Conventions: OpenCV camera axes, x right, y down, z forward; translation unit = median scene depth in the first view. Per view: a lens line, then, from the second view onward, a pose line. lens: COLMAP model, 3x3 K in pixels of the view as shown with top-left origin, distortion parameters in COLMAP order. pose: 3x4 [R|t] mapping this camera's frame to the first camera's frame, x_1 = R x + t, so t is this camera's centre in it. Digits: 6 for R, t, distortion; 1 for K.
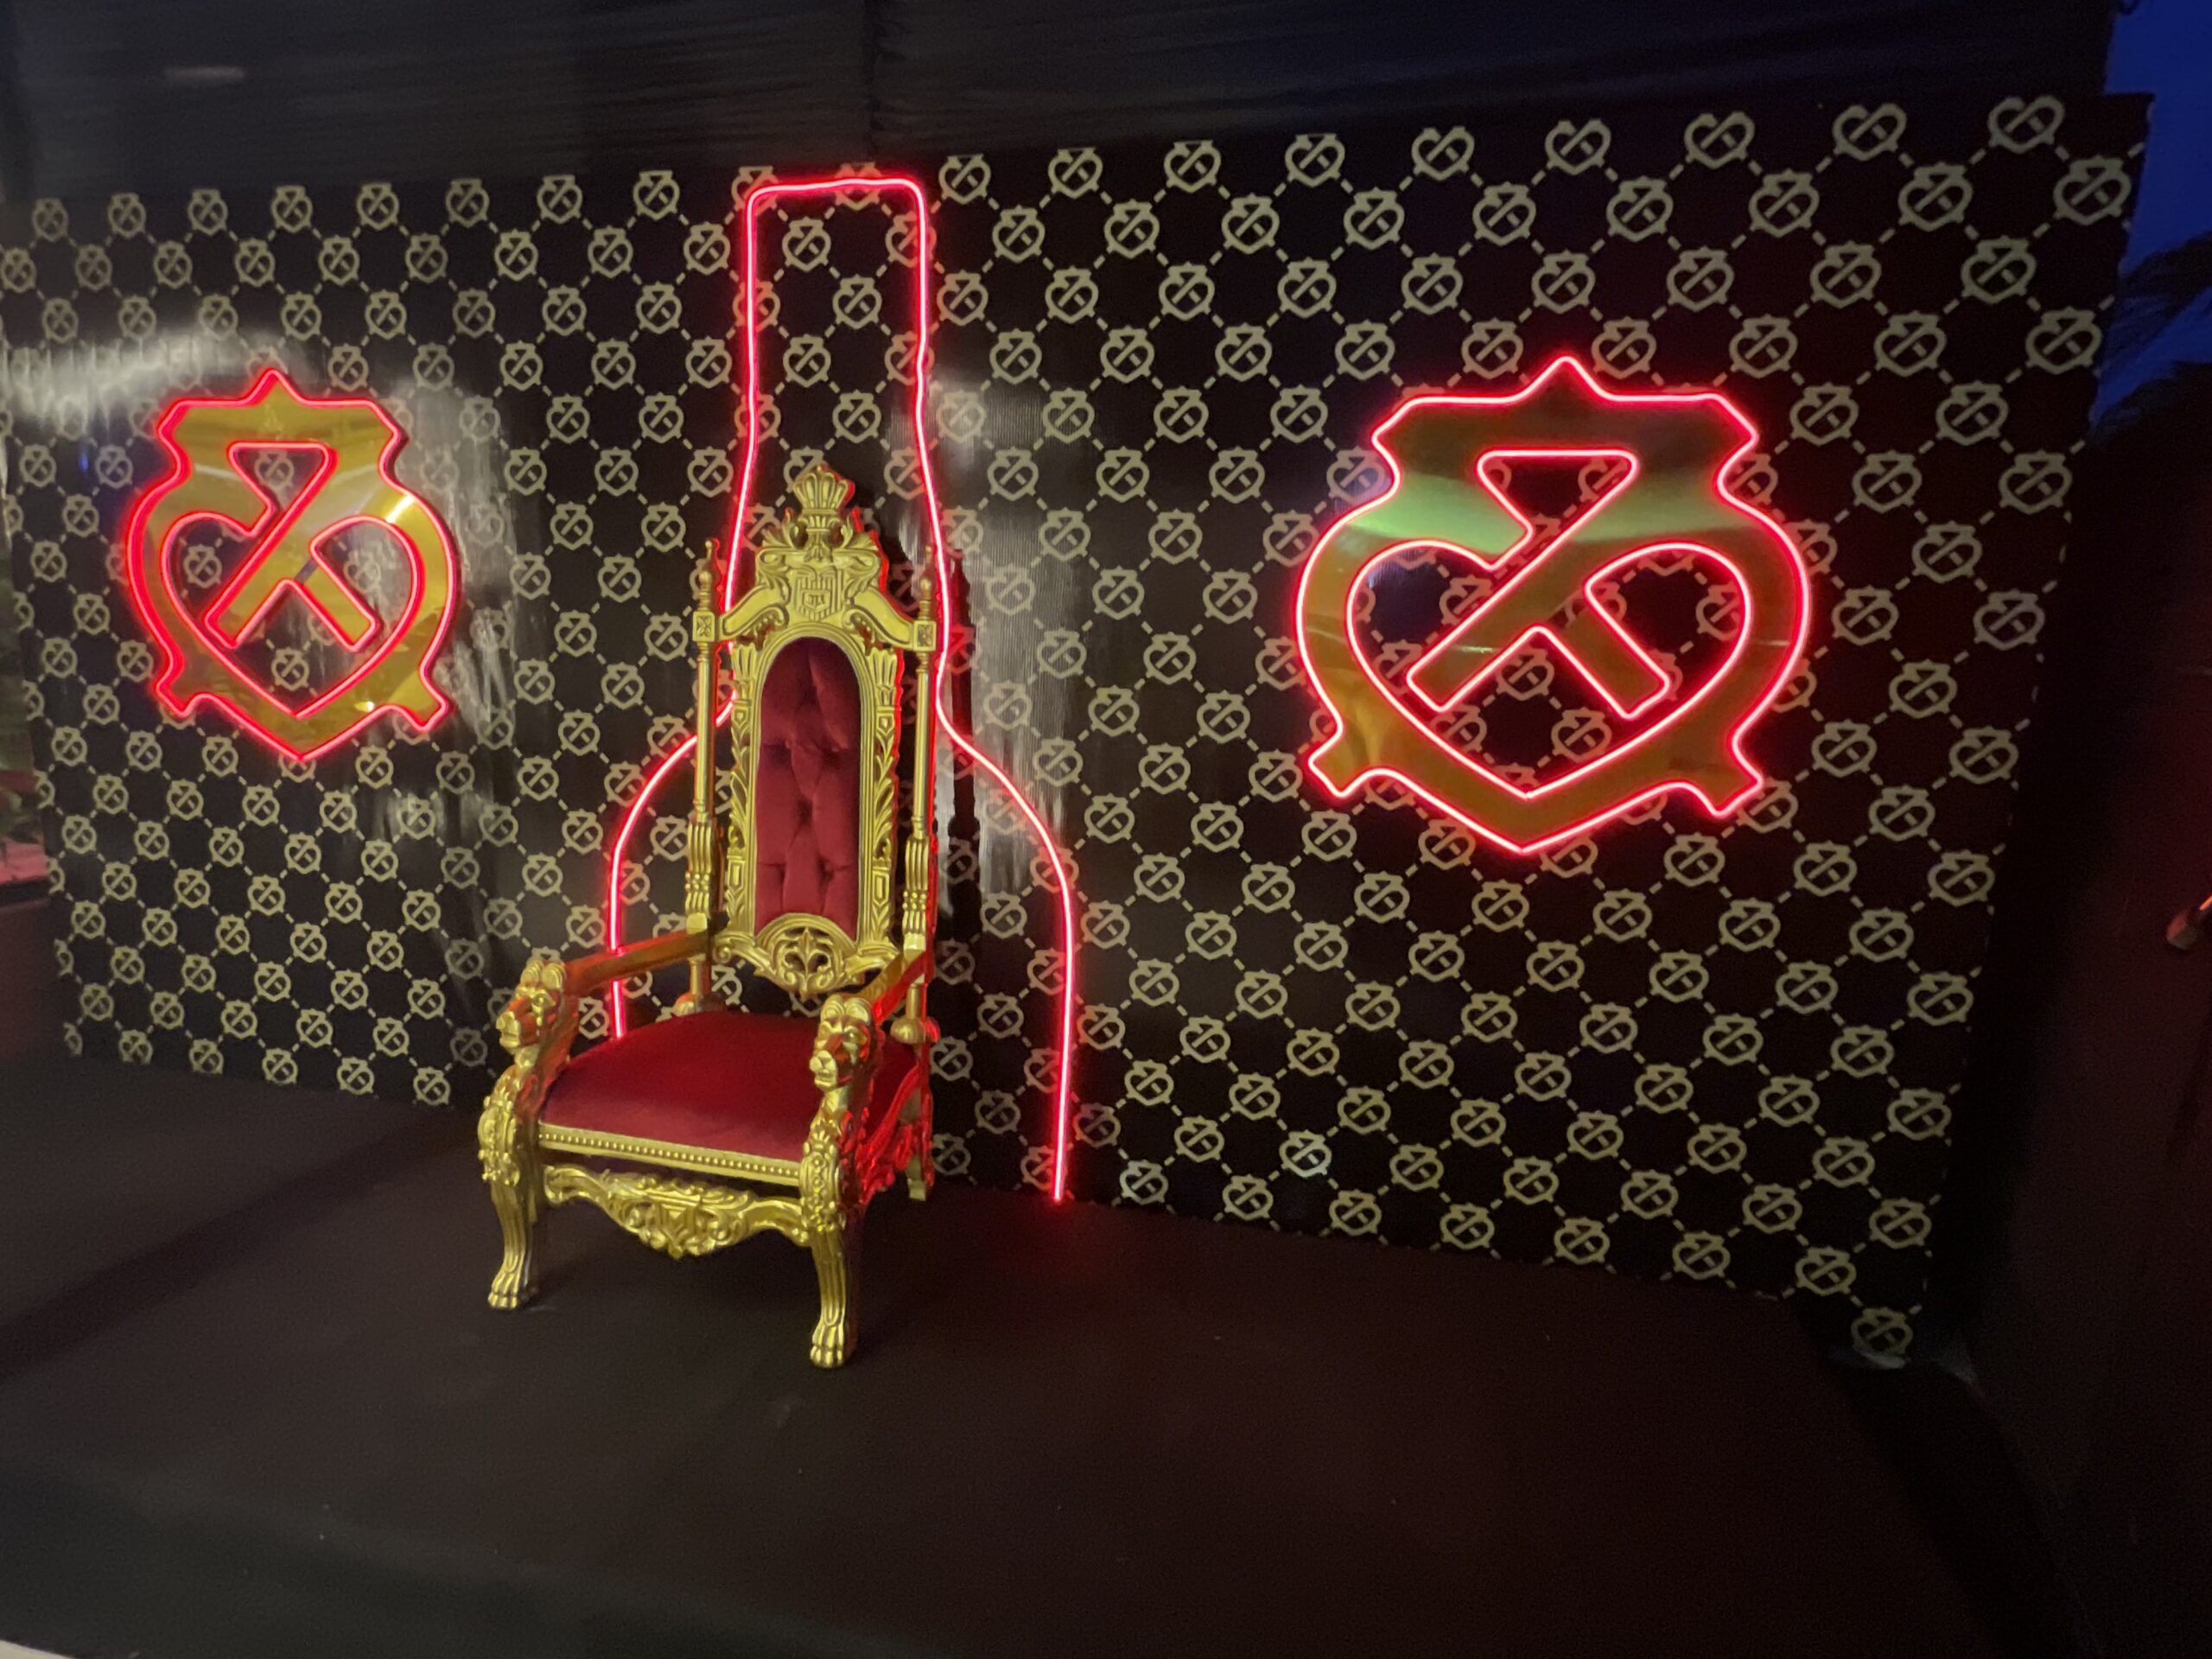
lens RADIAL K [[1101.6, 0, 1108.0], [0, 1101.6, 829.9], [0, 0, 1]] dist [-0.013551, 0.007144]
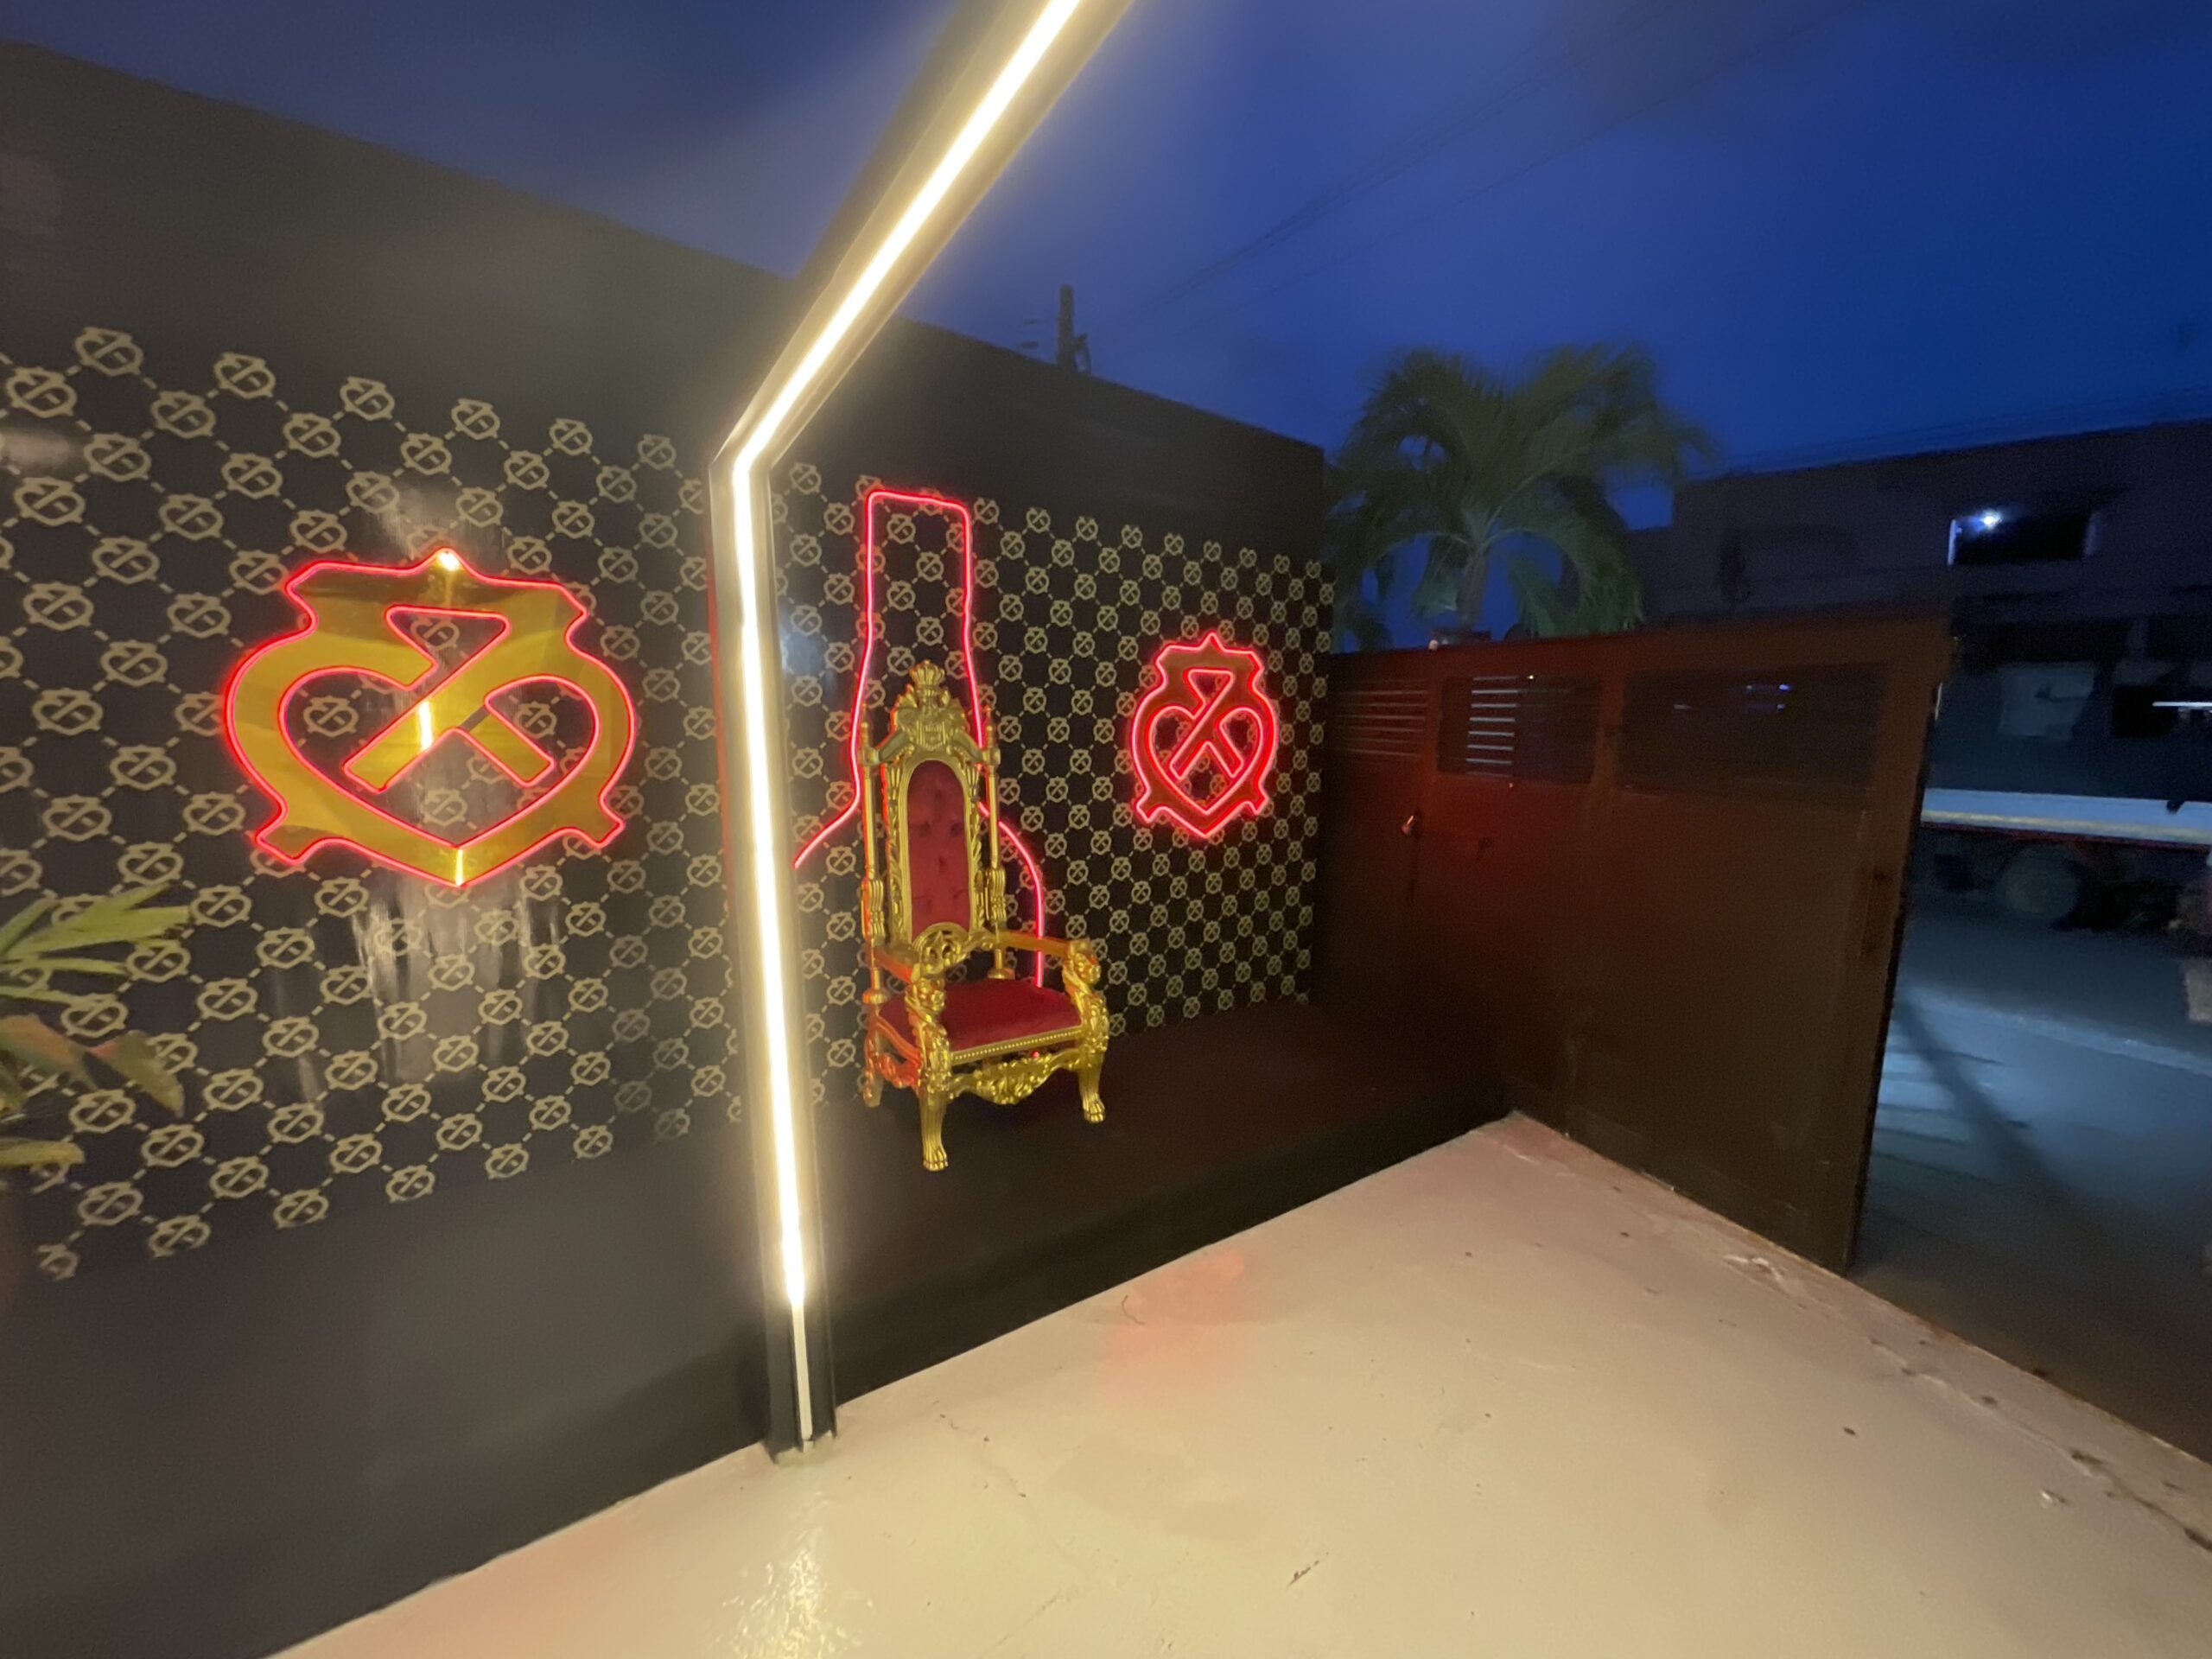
lens RADIAL K [[972.2, 0, 1100.9], [0, 972.2, 830.2], [0, 0, 1]] dist [-0.002191, 0.000050]
pose [[0.640359, -0.107416, 0.760527, -1.299044], [0.127164, 0.991335, 0.032944, -0.086595], [-0.757476, 0.075616, 0.648470, -0.171572]]
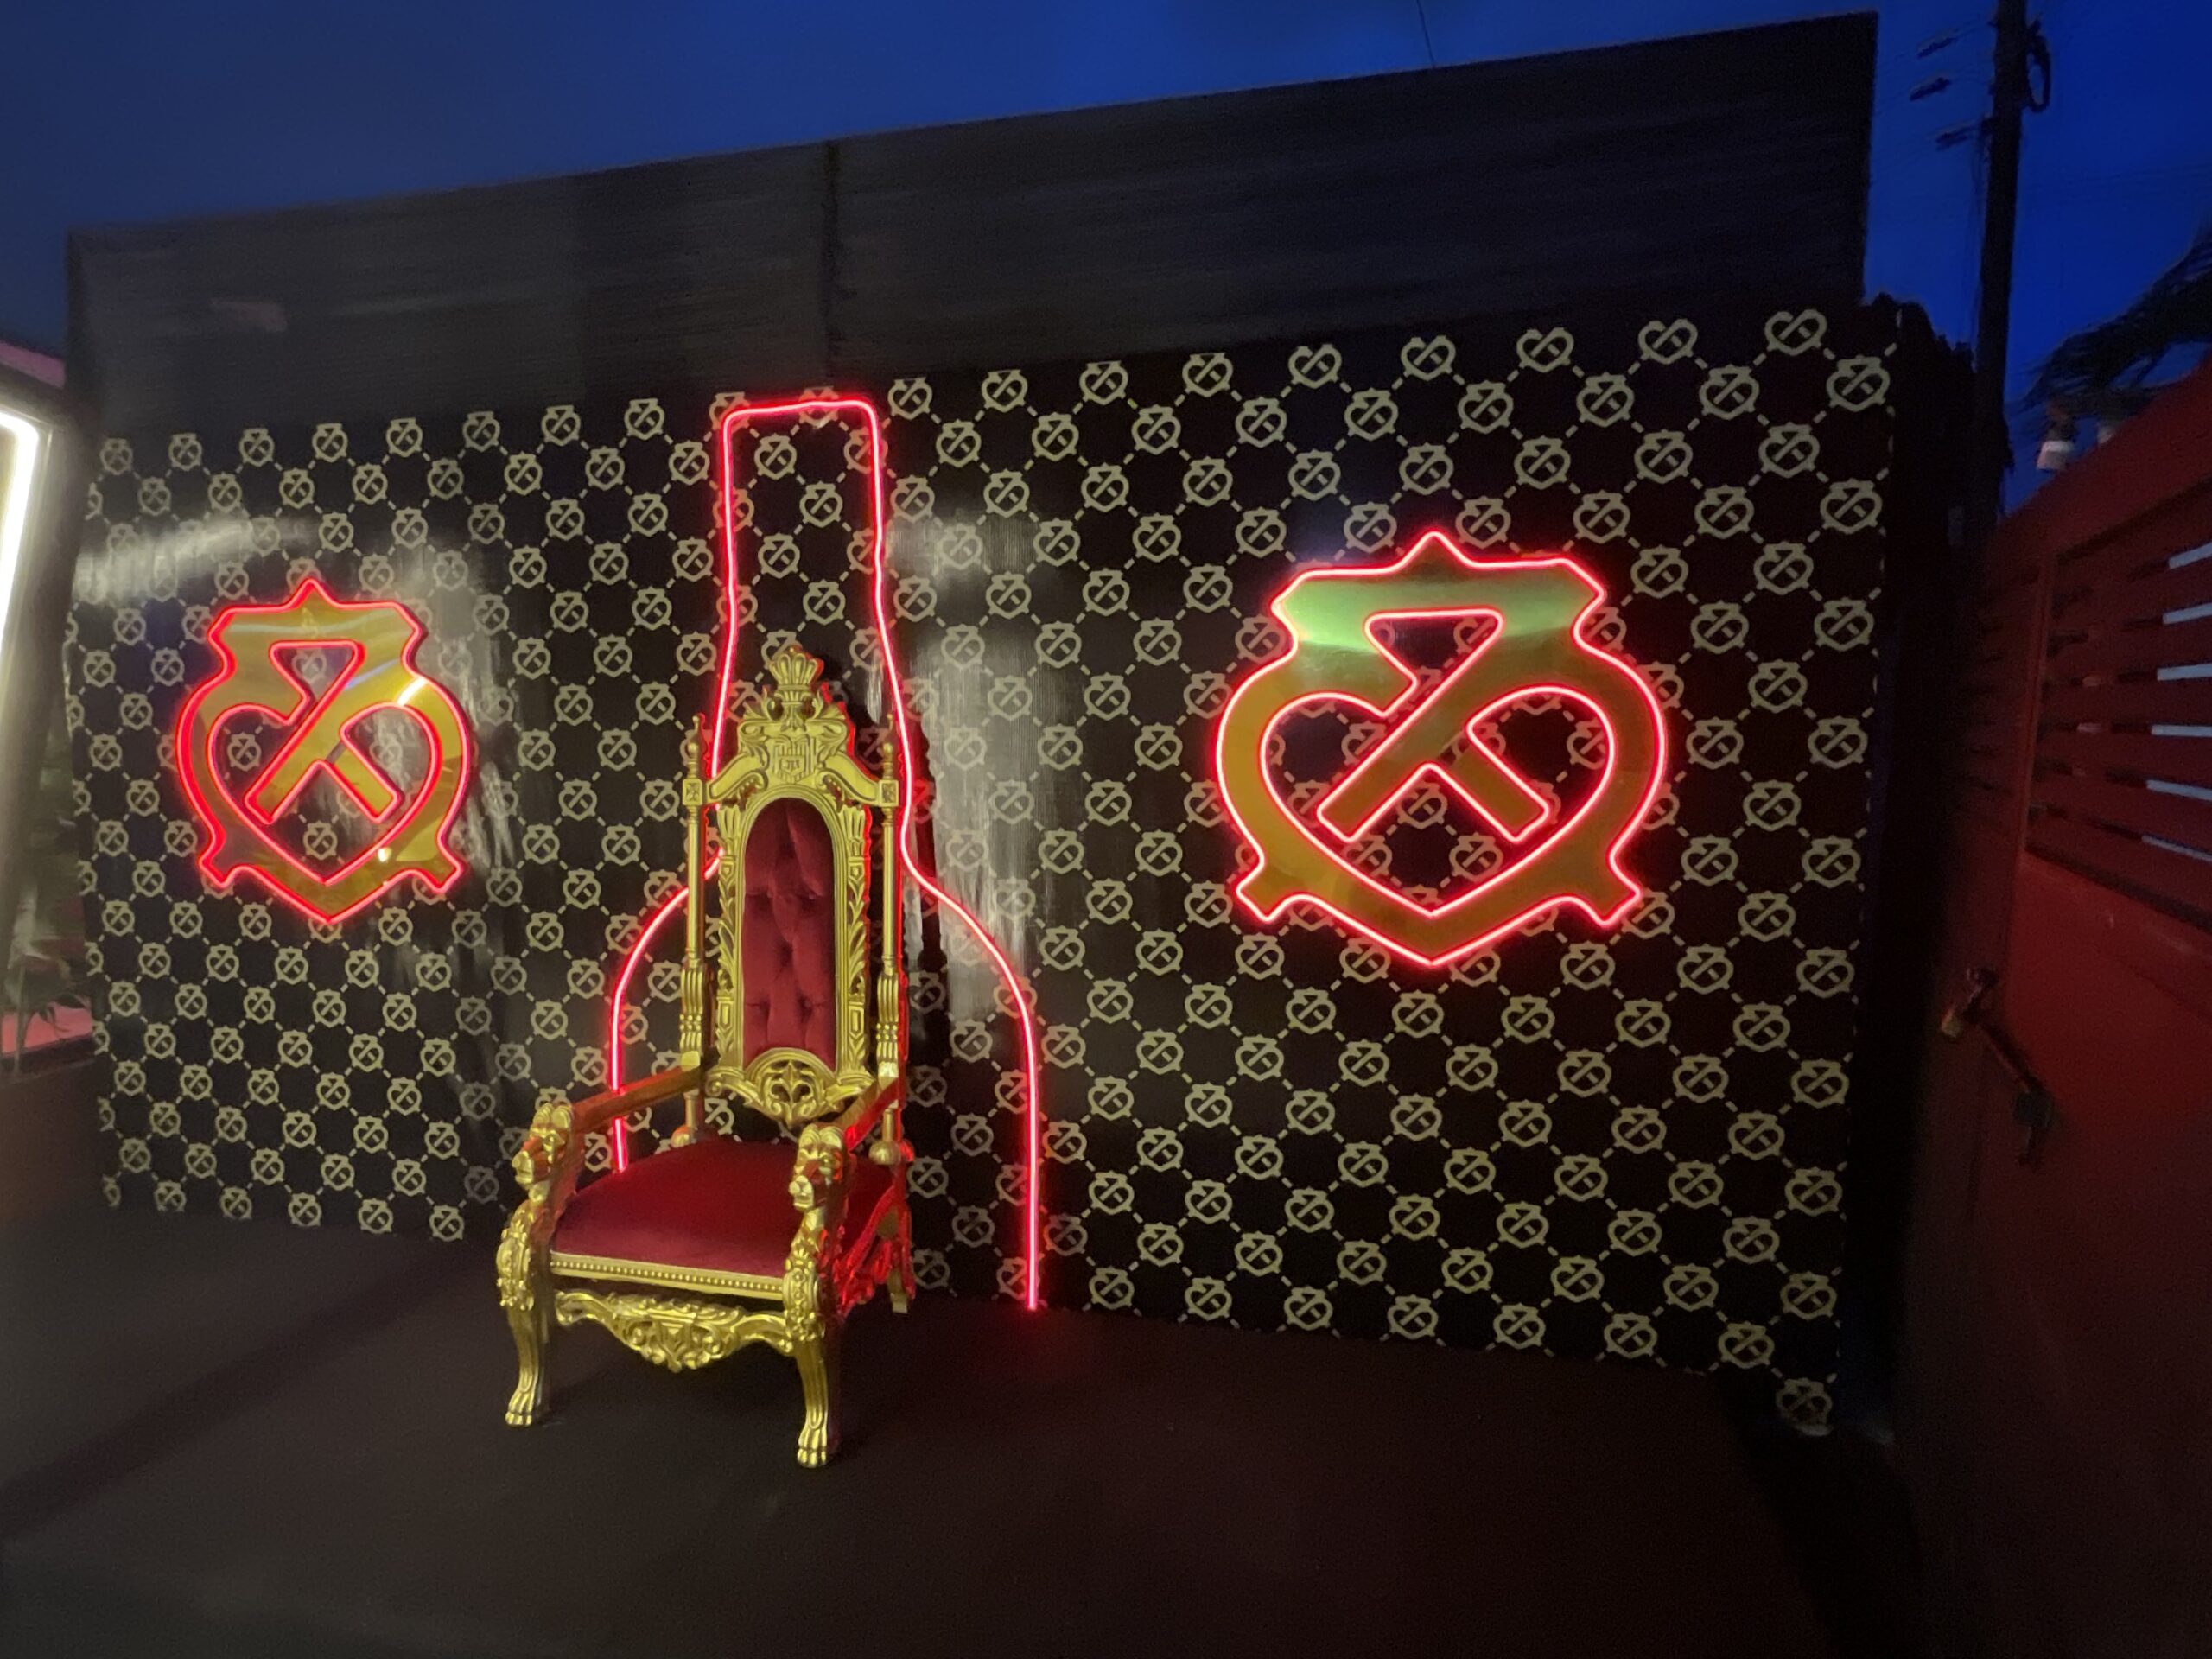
lens RADIAL K [[1147.9, 0, 1105.5], [0, 1147.9, 829.9], [0, 0, 1]] dist [-0.008790, 0.000056]
pose [[0.998842, -0.046131, -0.013634, 0.068666], [0.044867, 0.995643, -0.081744, -0.034205], [0.017345, 0.081038, 0.996560, -0.157929]]
